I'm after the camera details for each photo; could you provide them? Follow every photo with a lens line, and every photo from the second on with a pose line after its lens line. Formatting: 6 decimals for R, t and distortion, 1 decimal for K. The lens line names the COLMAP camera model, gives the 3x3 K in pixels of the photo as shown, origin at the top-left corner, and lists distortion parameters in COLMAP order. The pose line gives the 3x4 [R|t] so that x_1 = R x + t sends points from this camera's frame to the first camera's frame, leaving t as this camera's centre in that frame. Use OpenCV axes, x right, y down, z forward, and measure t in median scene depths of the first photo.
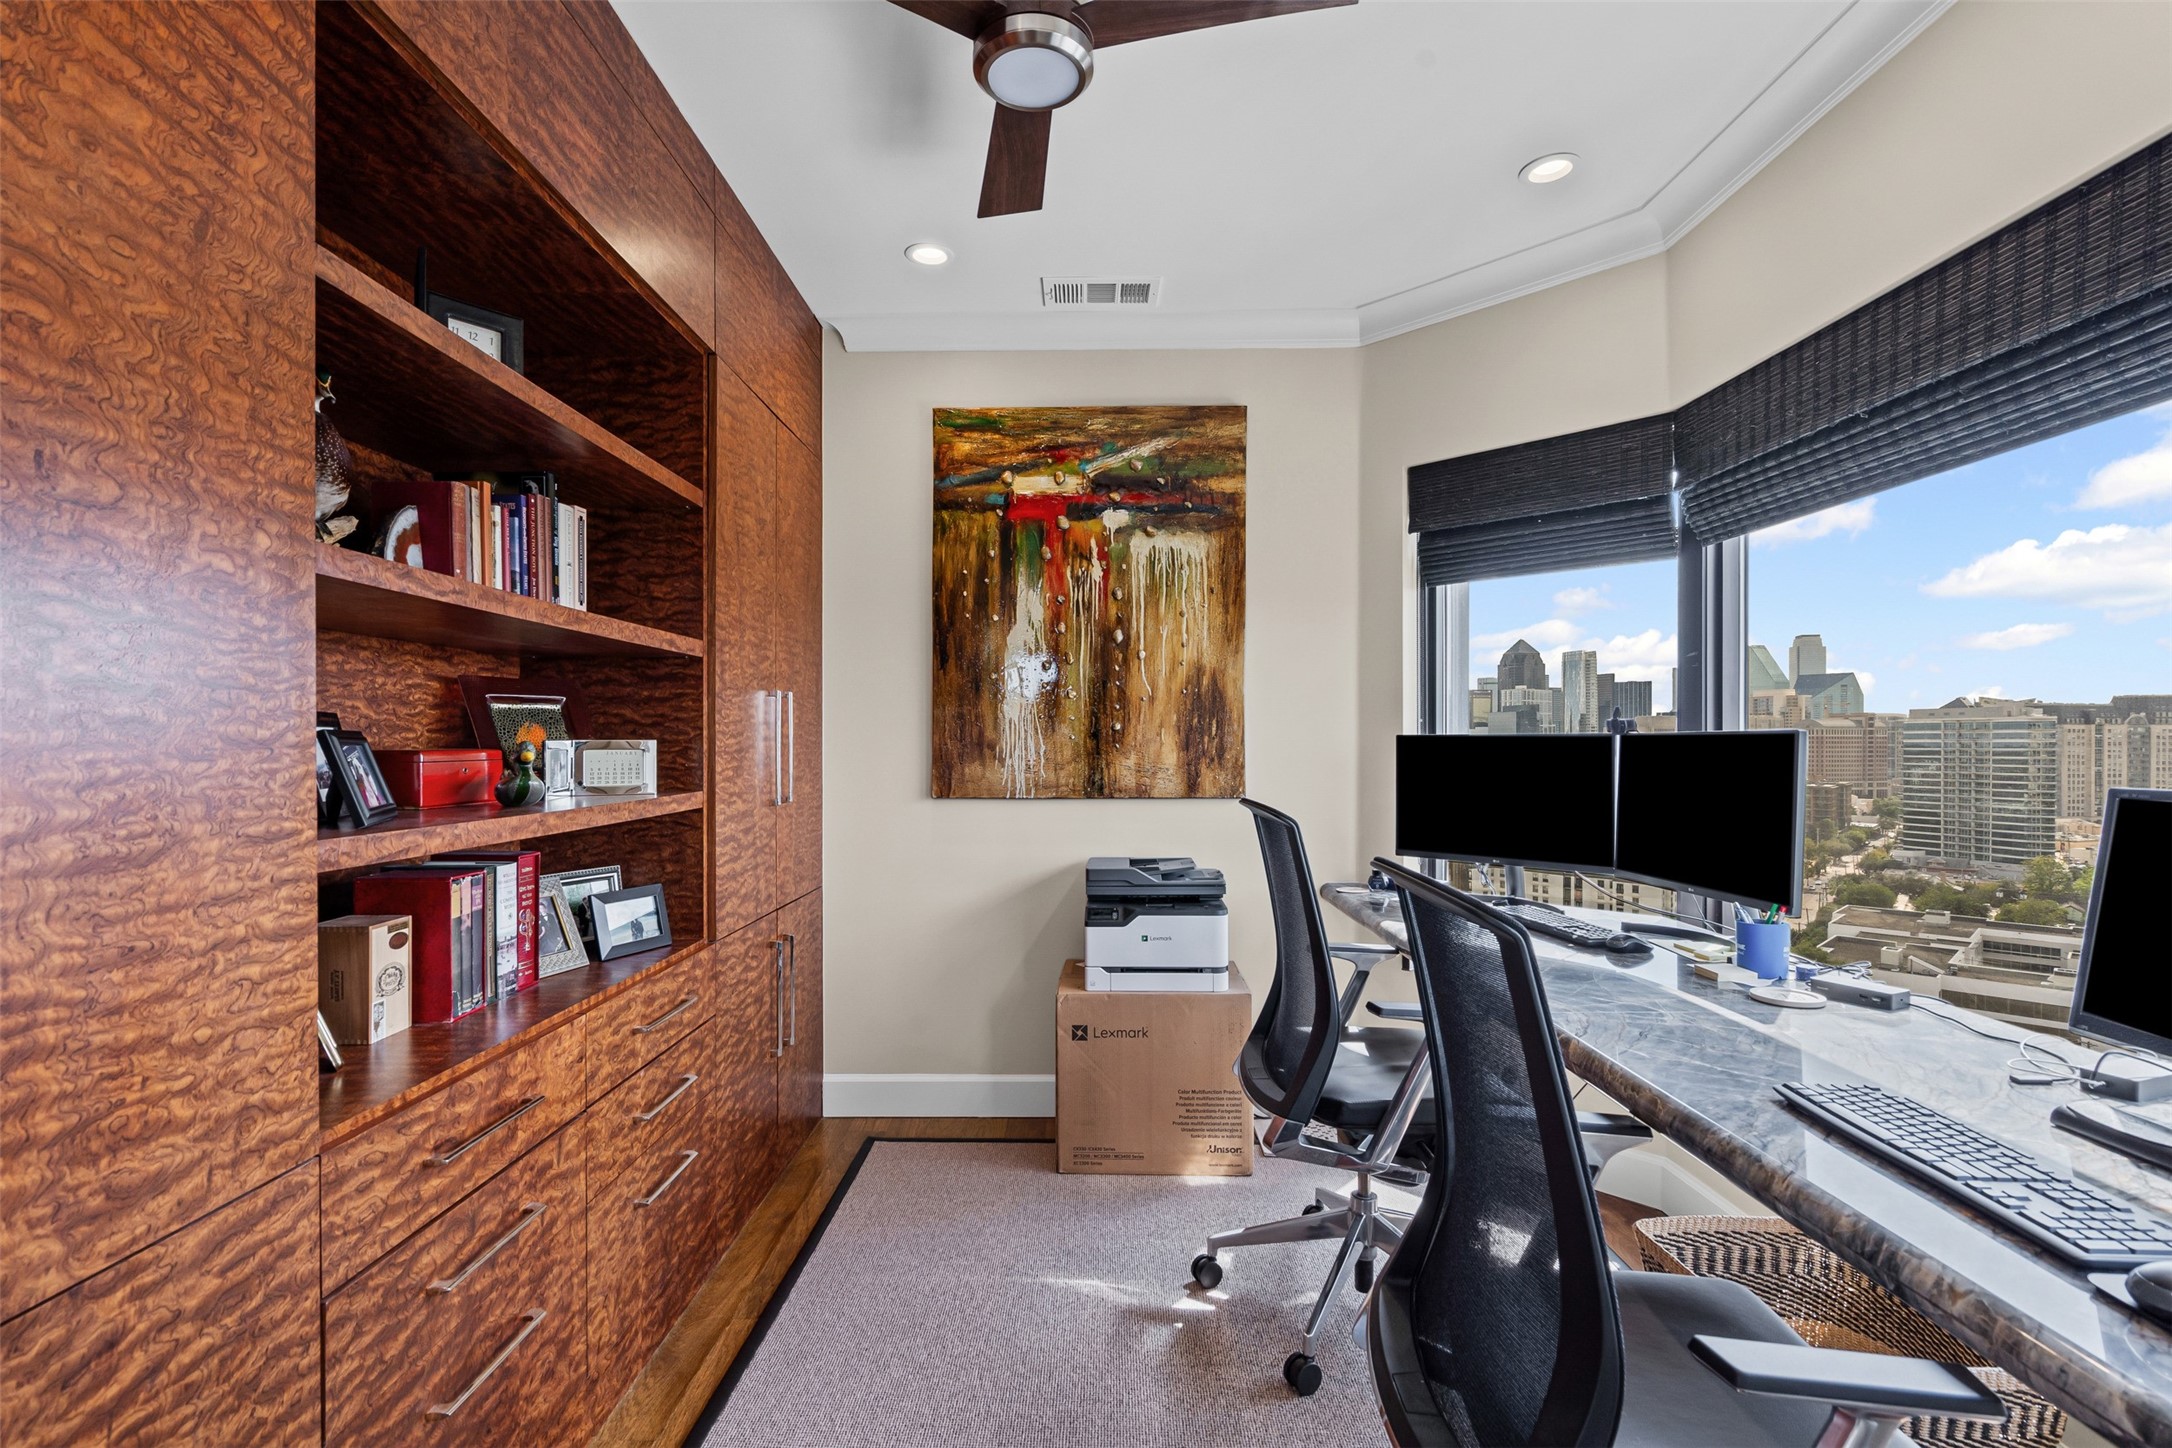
lens RADIAL K [[987.6, 0, 1081.1], [0, 987.6, 749.6], [0, 0, 1]] dist [-0.012000, 0.009722]
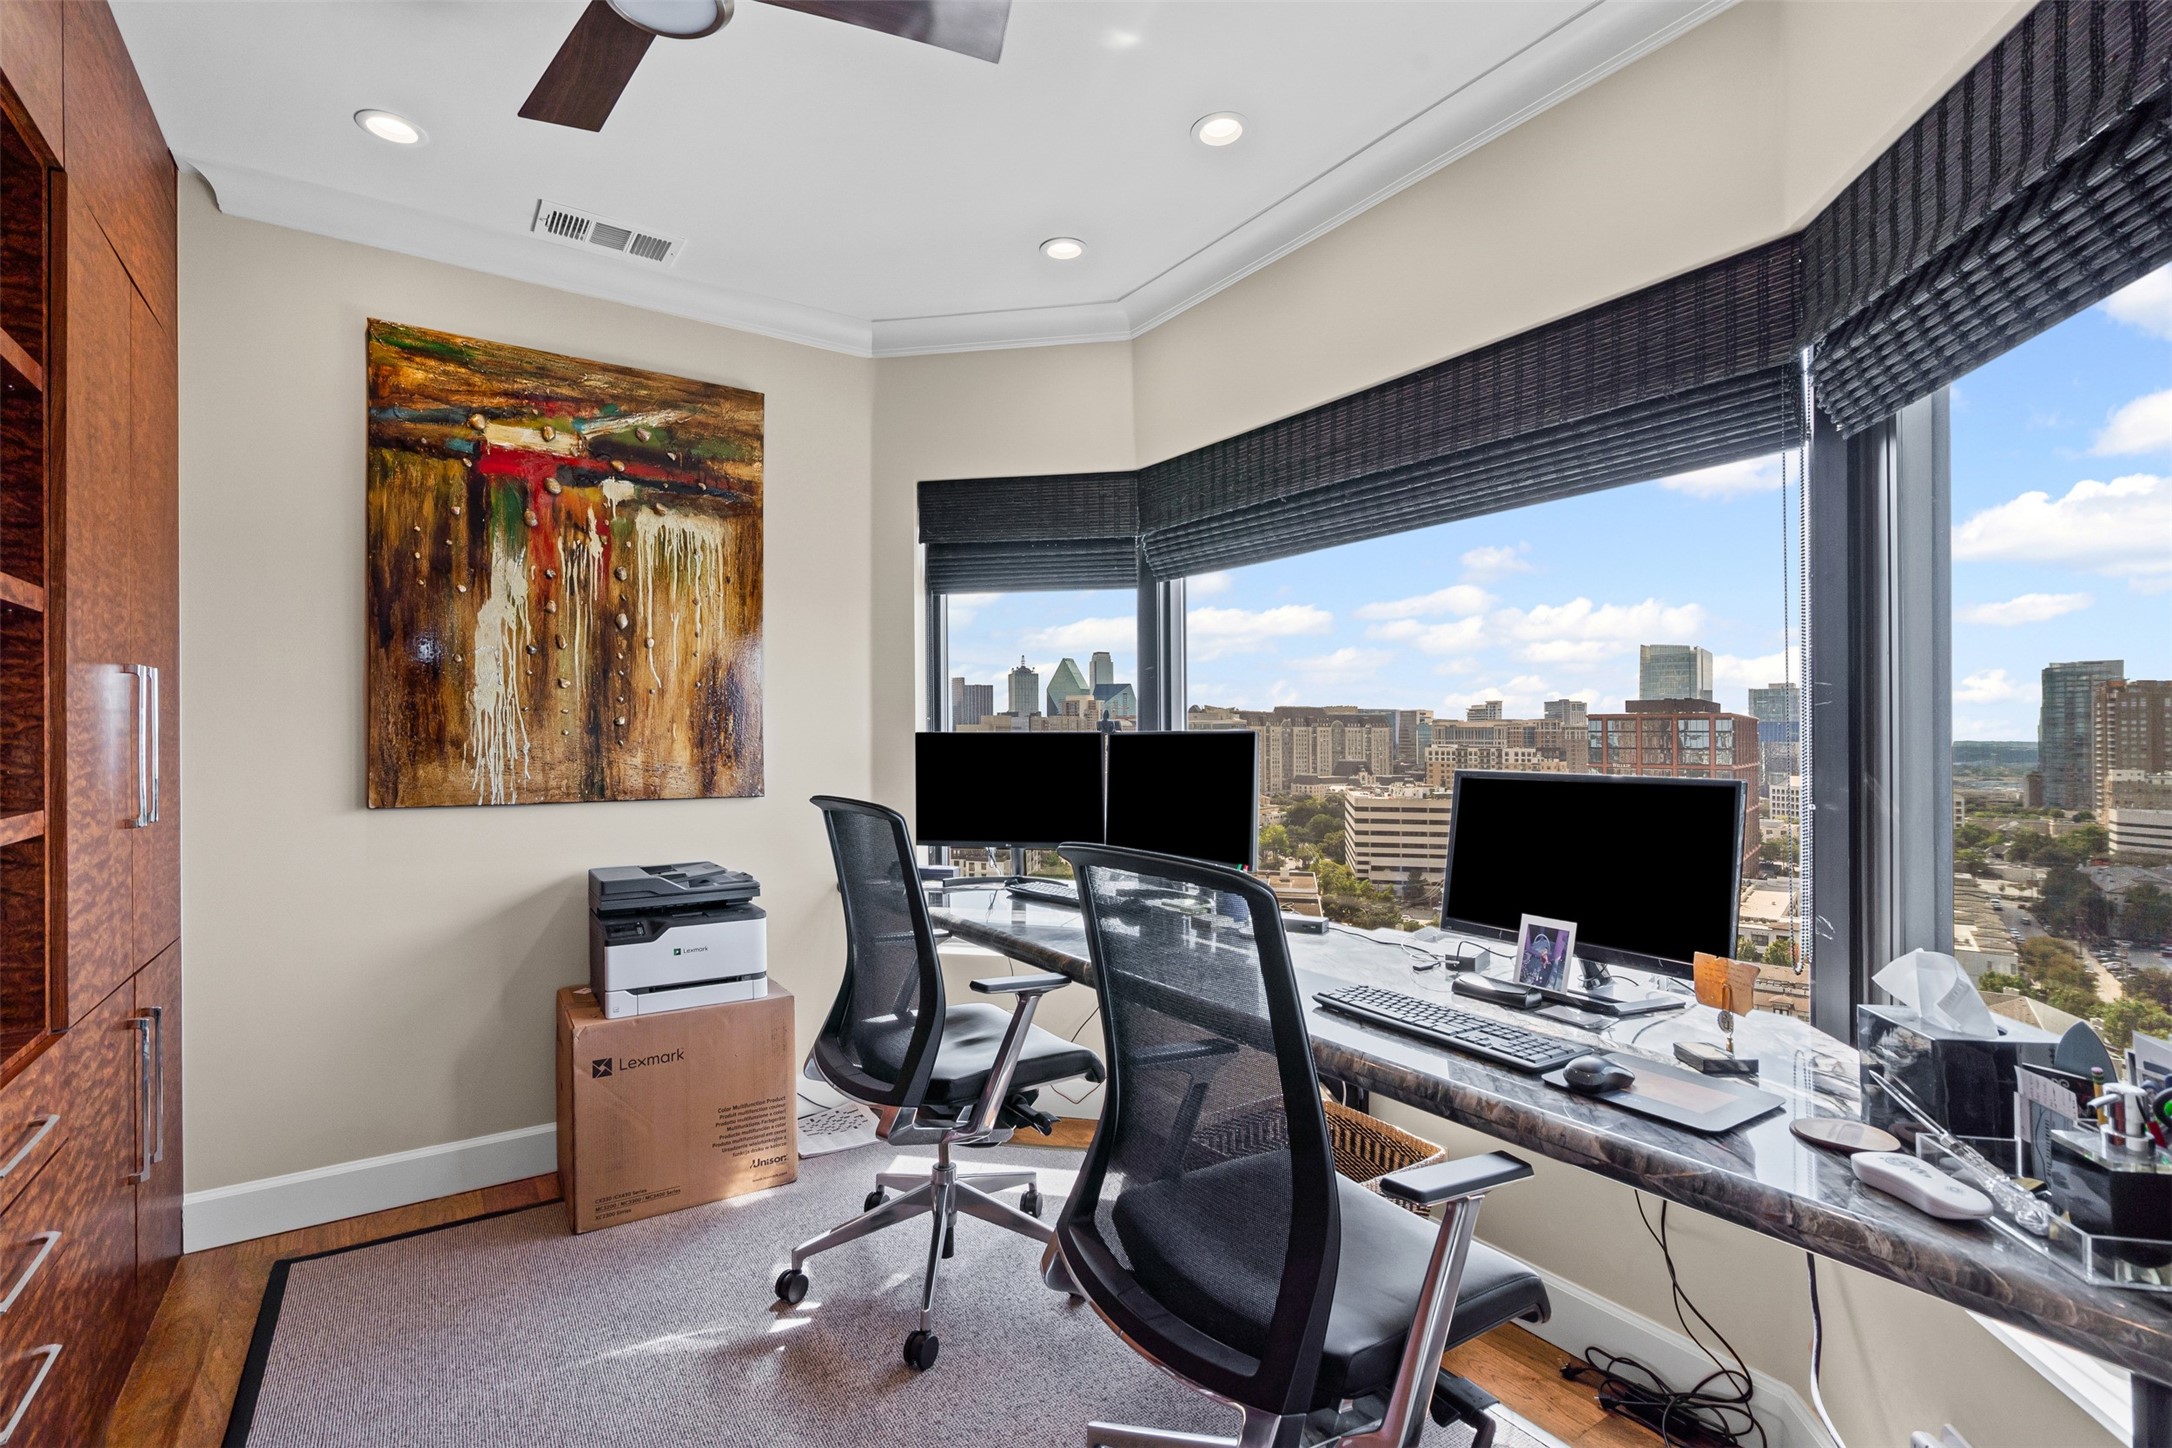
lens RADIAL K [[980.4, 0, 1069.4], [0, 980.4, 736.3], [0, 0, 1]] dist [-0.002257, 0.000529]
pose [[0.823181, 0.002865, 0.567771, -0.149836], [0.002212, 0.999963, -0.008254, -0.001338], [-0.567774, 0.008051, 0.823145, 0.037517]]
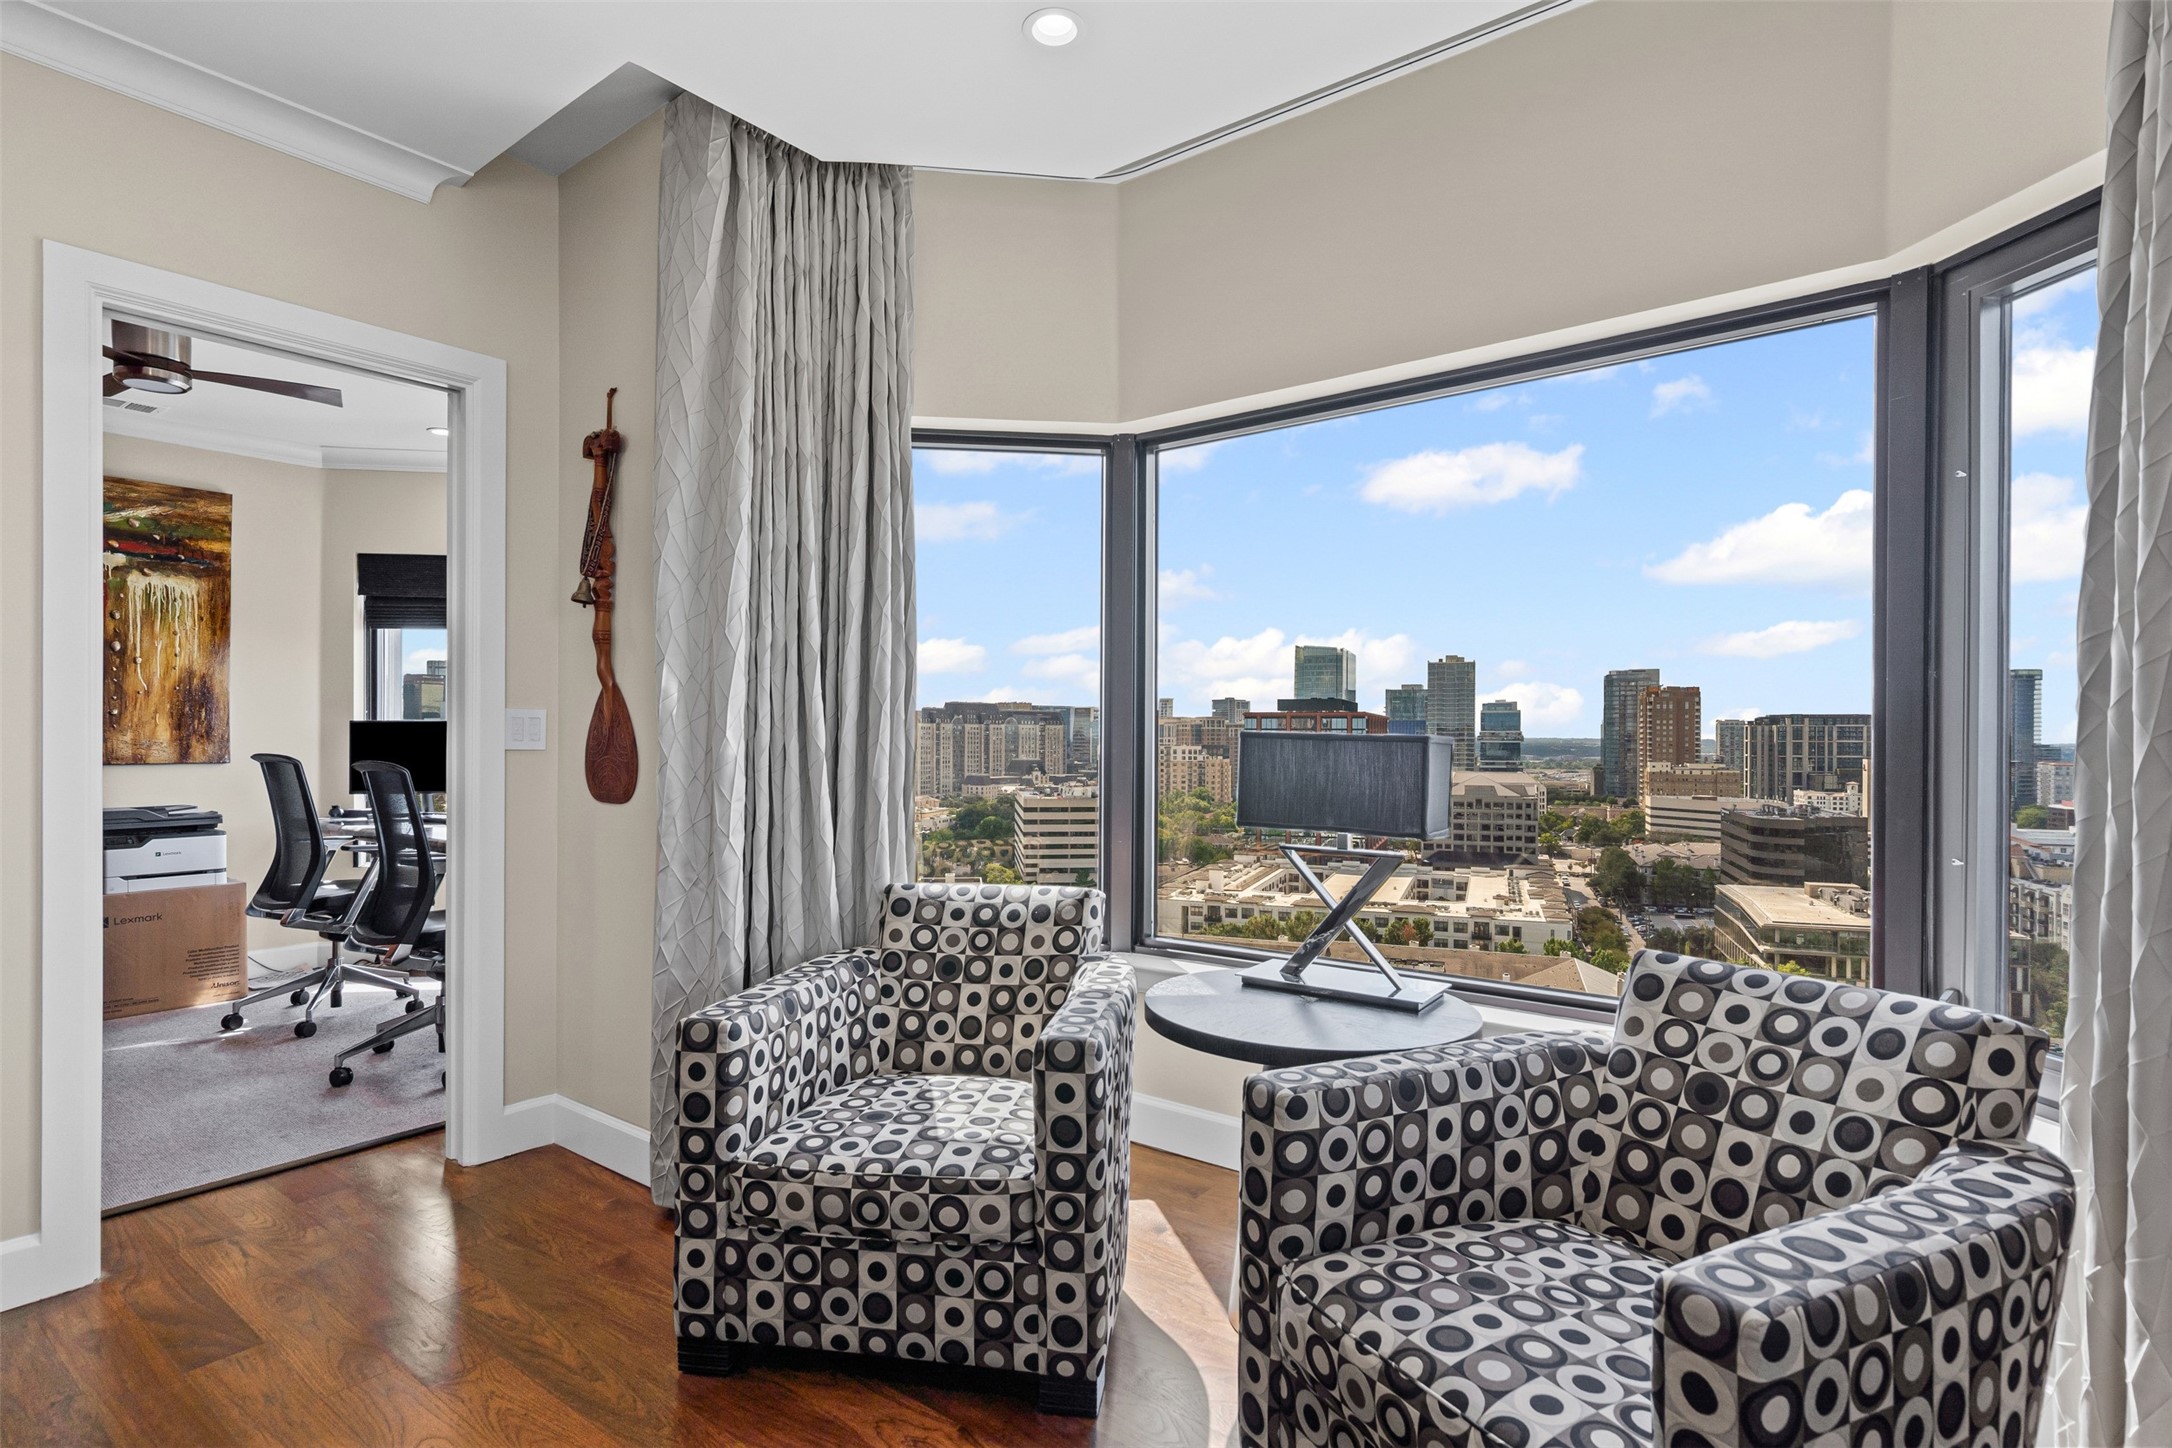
lens RADIAL K [[1085.3, 0, 1086.0], [0, 1085.3, 724.0], [0, 0, 1]] dist [0.000403, 0.000434]
pose [[0.597826, 0.010341, 0.801559, -0.407897], [0.004933, 0.999850, -0.016578, 0.027775], [-0.801611, 0.013865, 0.597685, -1.094248]]
